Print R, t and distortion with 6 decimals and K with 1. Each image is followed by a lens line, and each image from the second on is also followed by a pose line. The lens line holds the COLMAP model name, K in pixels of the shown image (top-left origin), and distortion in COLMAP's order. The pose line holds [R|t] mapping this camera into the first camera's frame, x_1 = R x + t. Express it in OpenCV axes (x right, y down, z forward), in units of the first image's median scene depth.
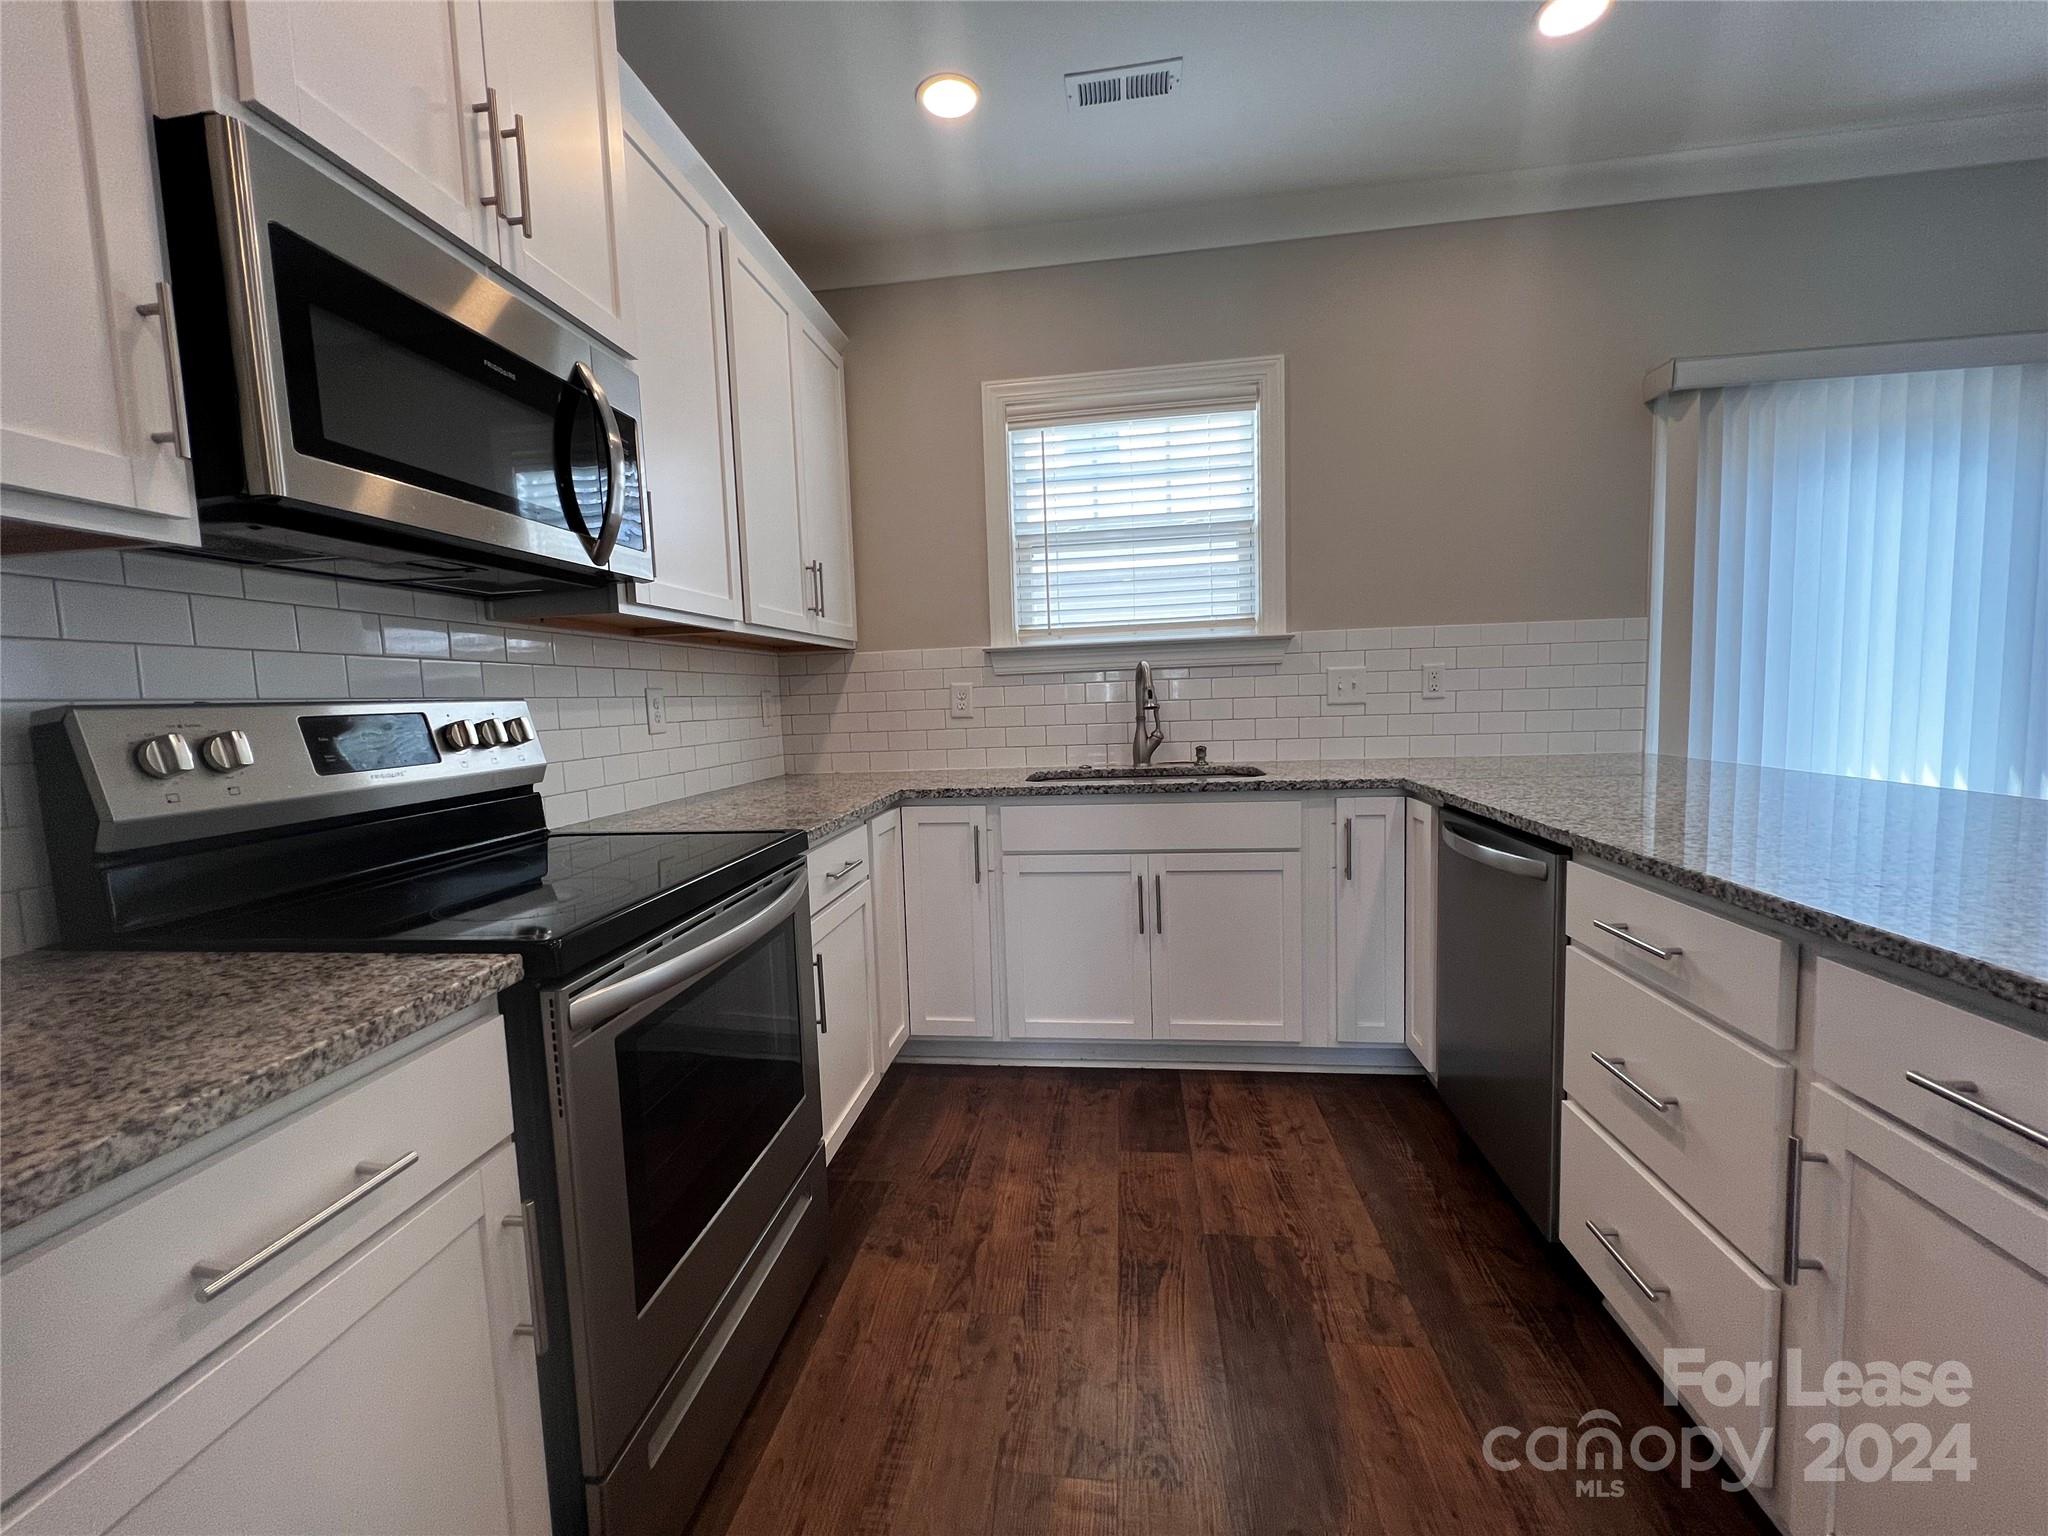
lens RADIAL K [[824.2, 0, 1019.4], [0, 824.2, 765.9], [0, 0, 1]] dist [0.000306, 0.000548]
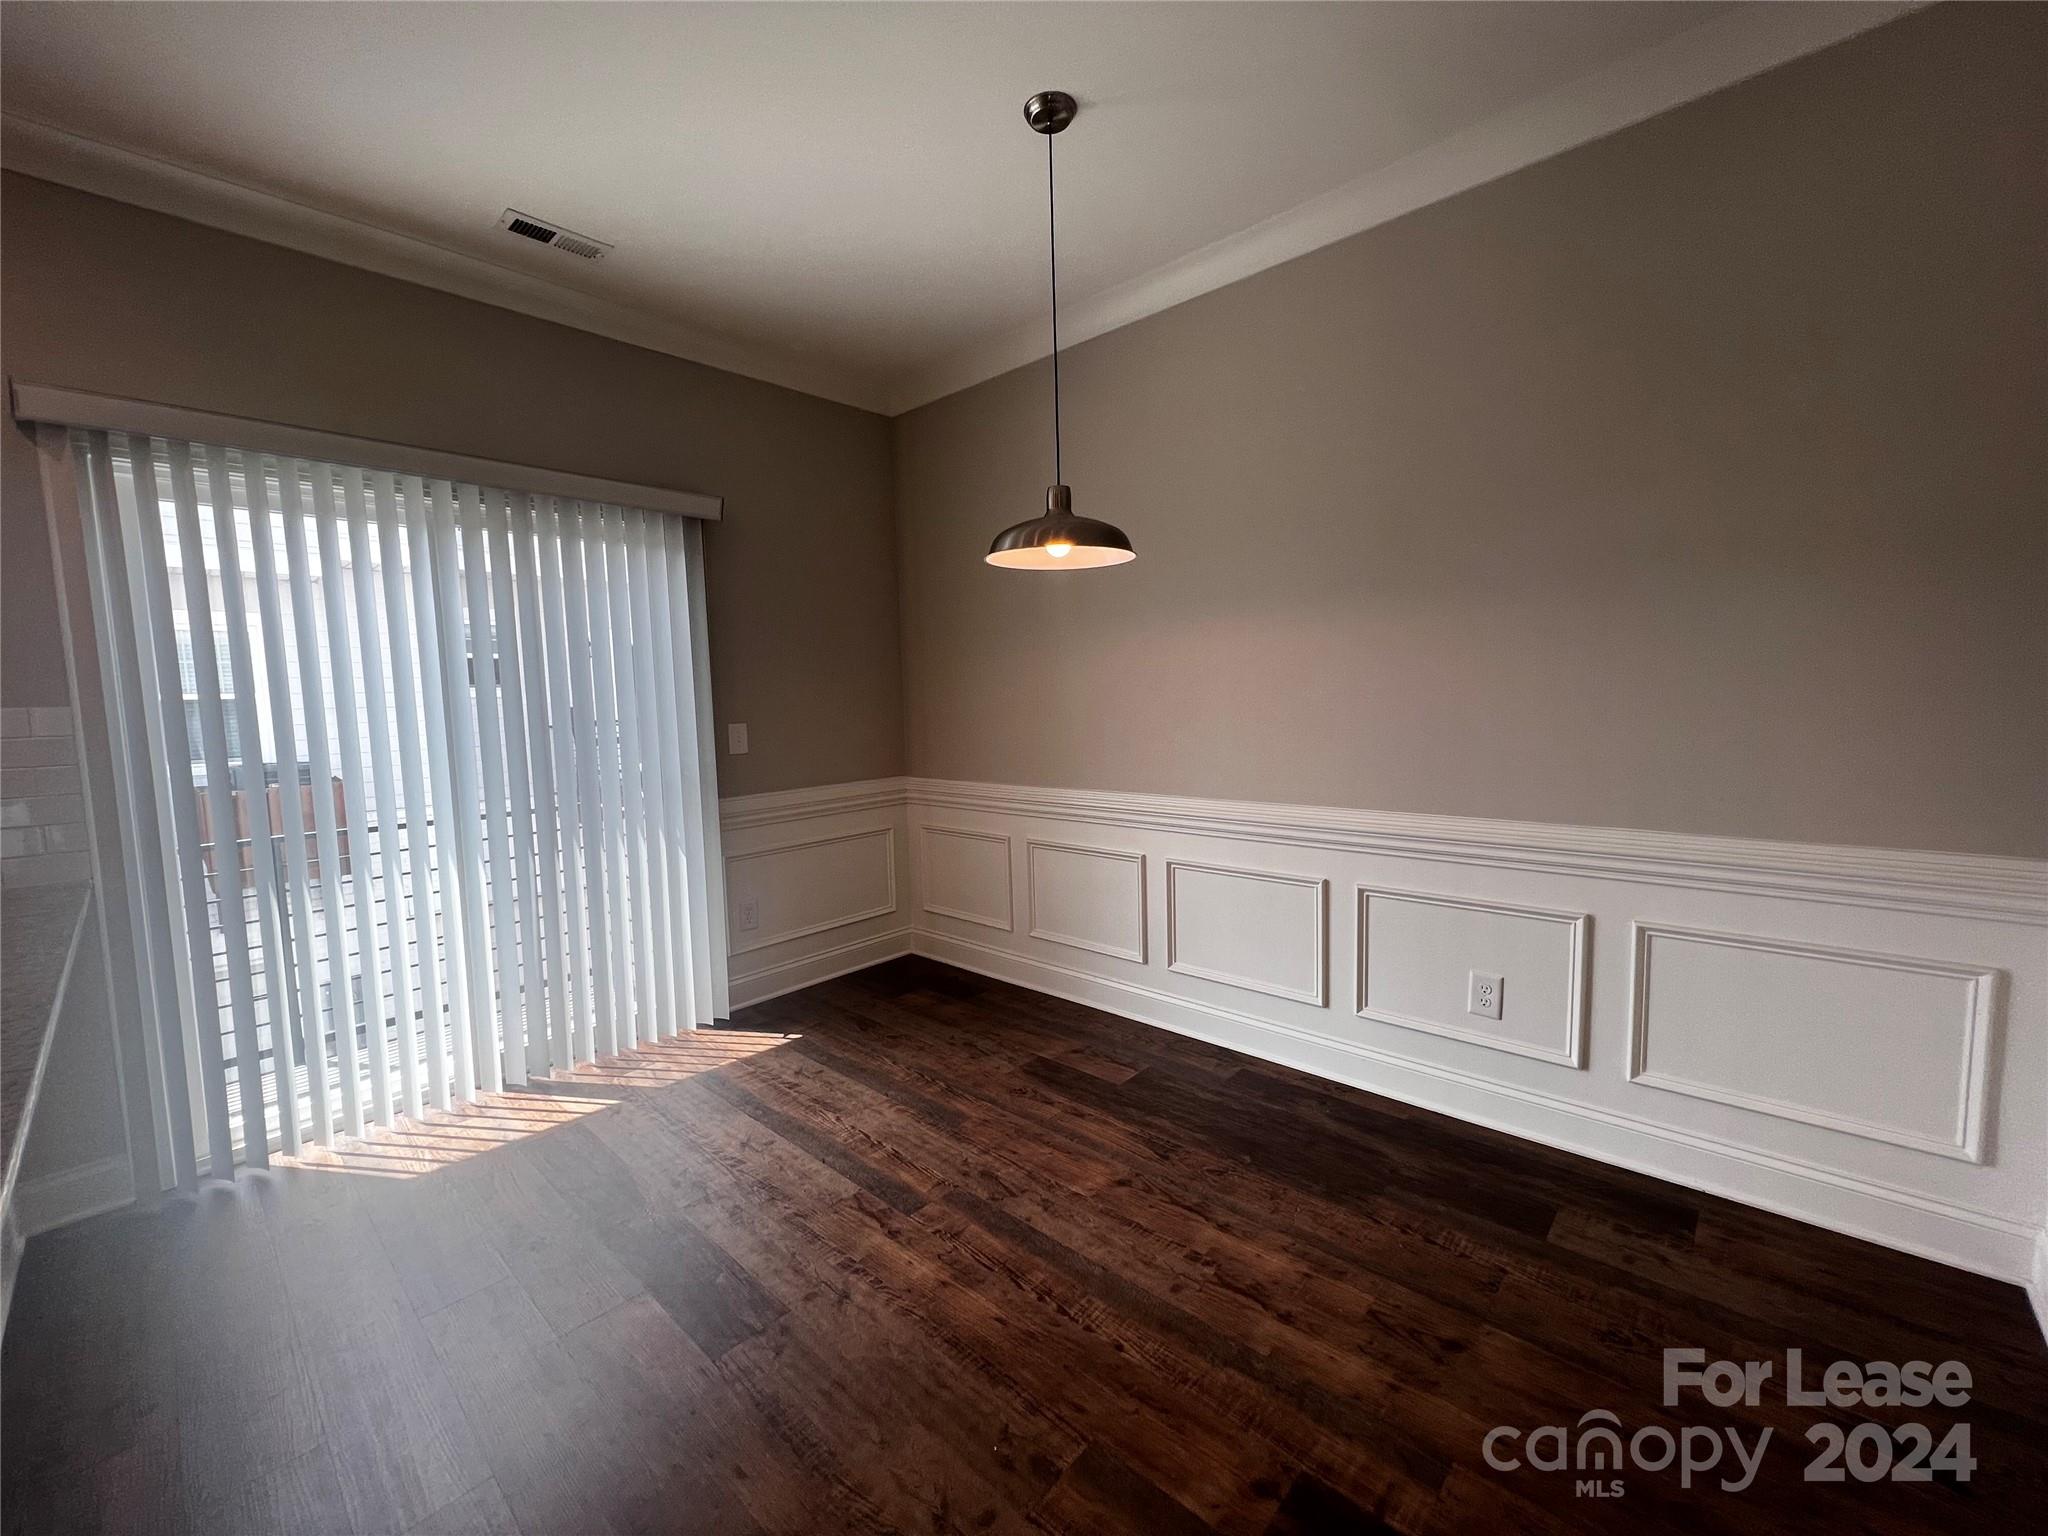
lens RADIAL K [[824.2, 0, 1013.9], [0, 824.2, 758.9], [0, 0, 1]] dist [0.000306, 0.000548]
pose [[0.591102, -0.043765, 0.805409, 0.759400], [0.076397, 0.997076, -0.001889, -0.072840], [-0.802971, 0.062647, 0.592717, -0.193095]]
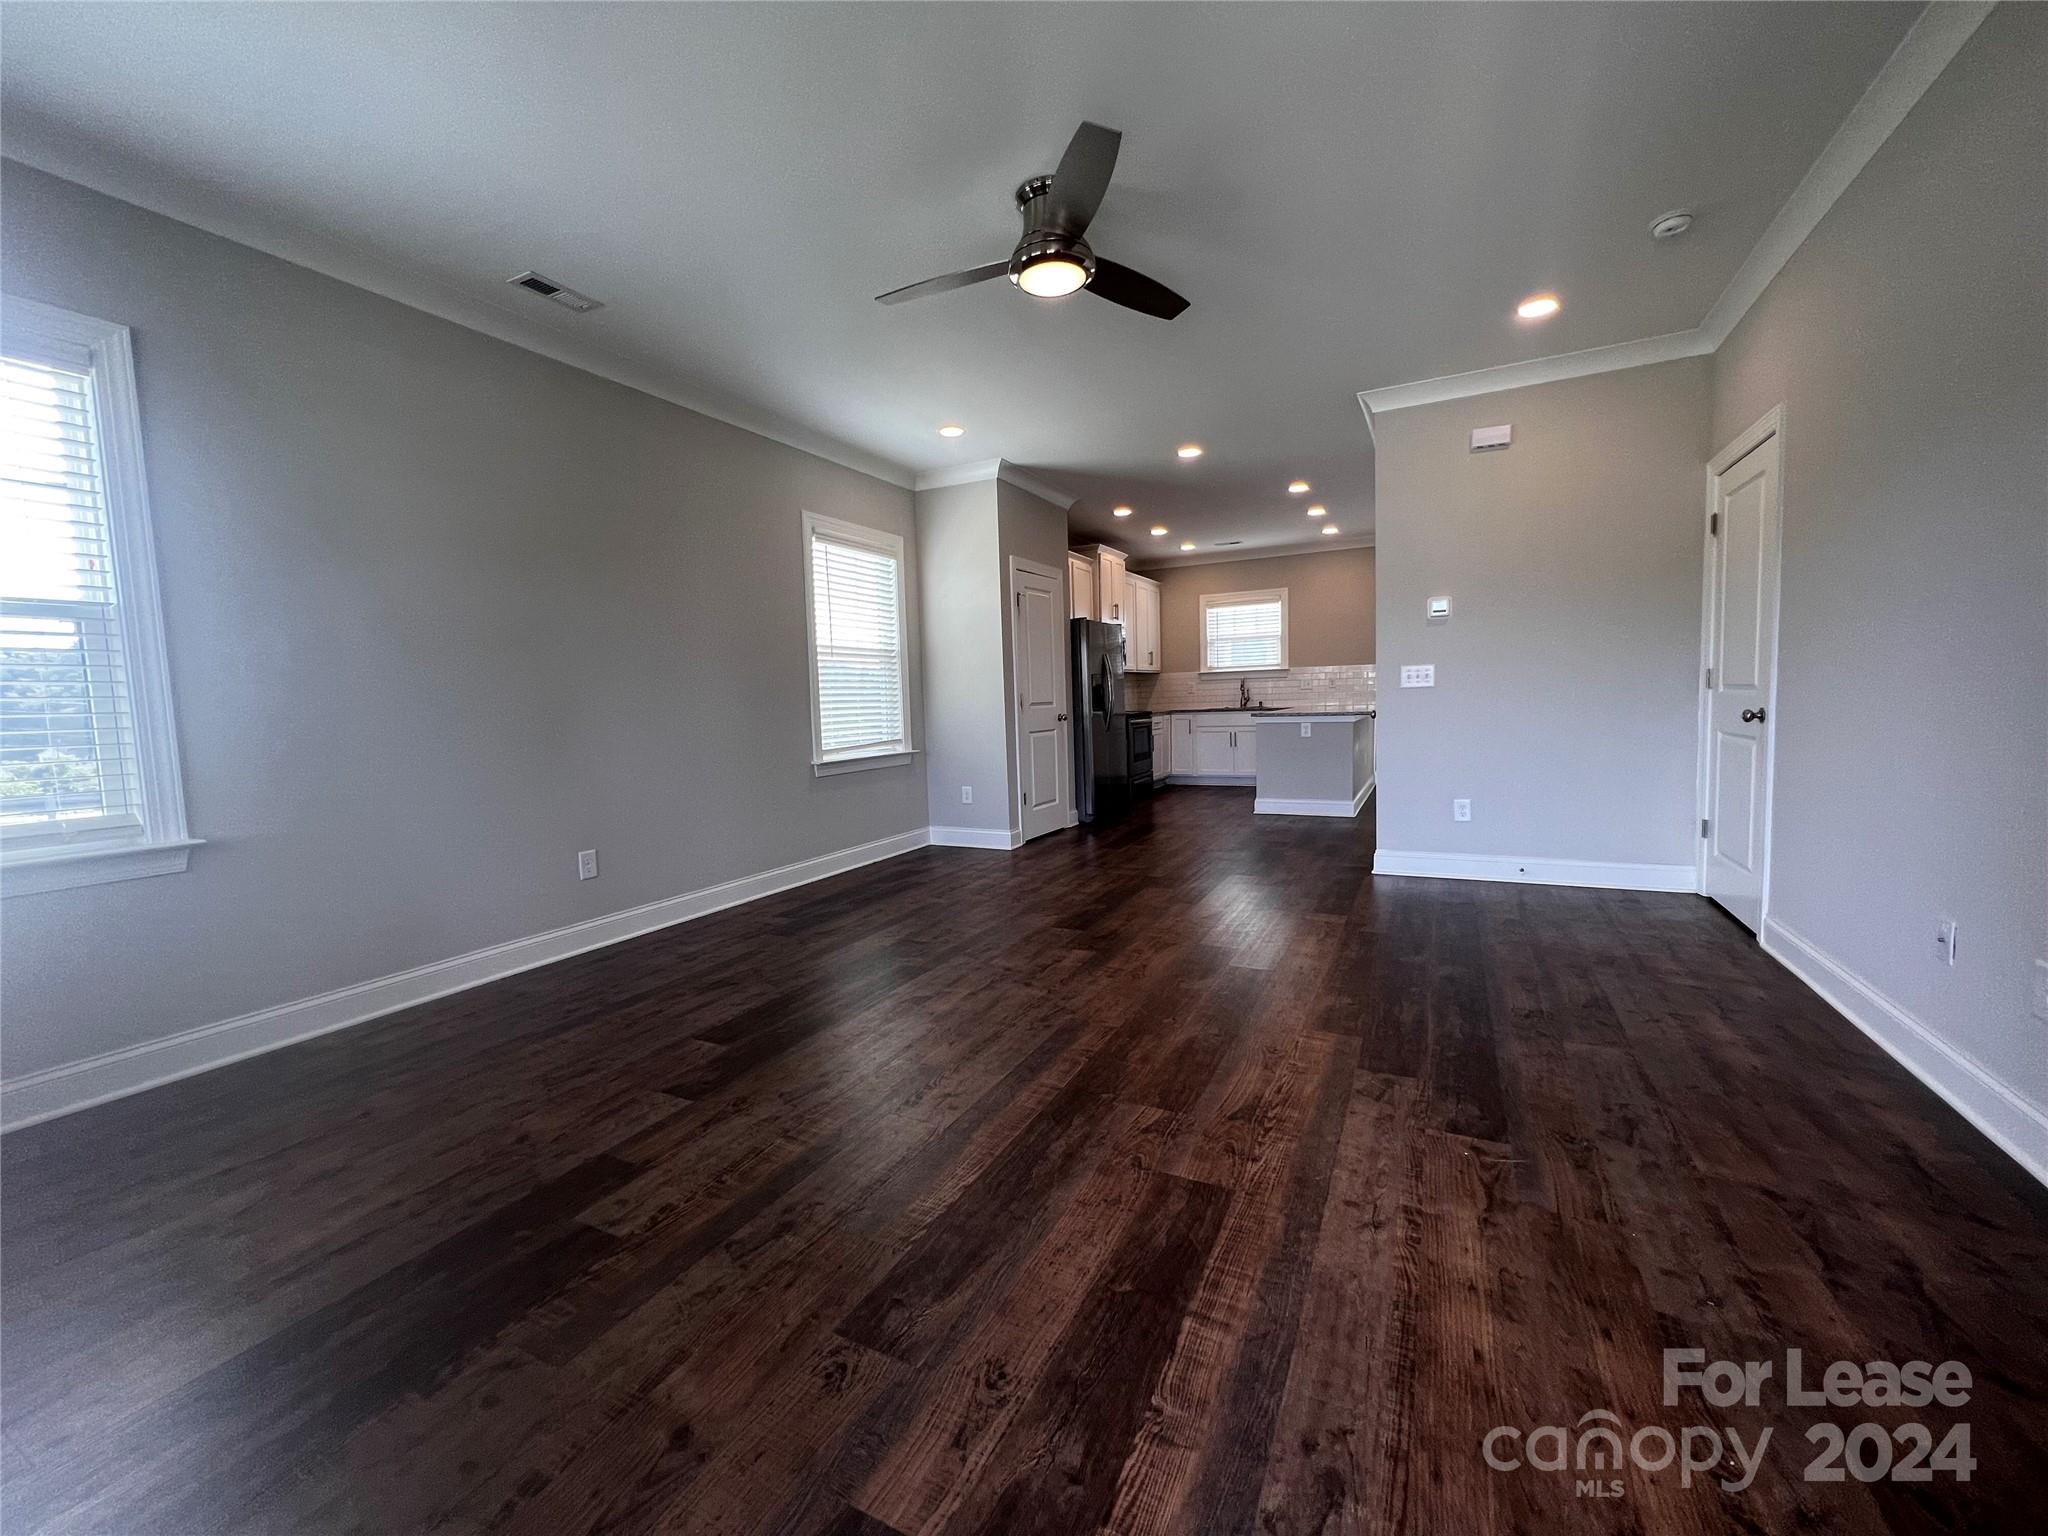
lens RADIAL K [[824.2, 0, 1020.7], [0, 824.2, 767.3], [0, 0, 1]] dist [0.000306, 0.000548]
pose [[0.940791, 0.034019, -0.337277, 0.539064], [-0.030062, 0.999404, 0.016950, 0.266955], [0.337653, -0.005808, 0.941253, -3.086436]]
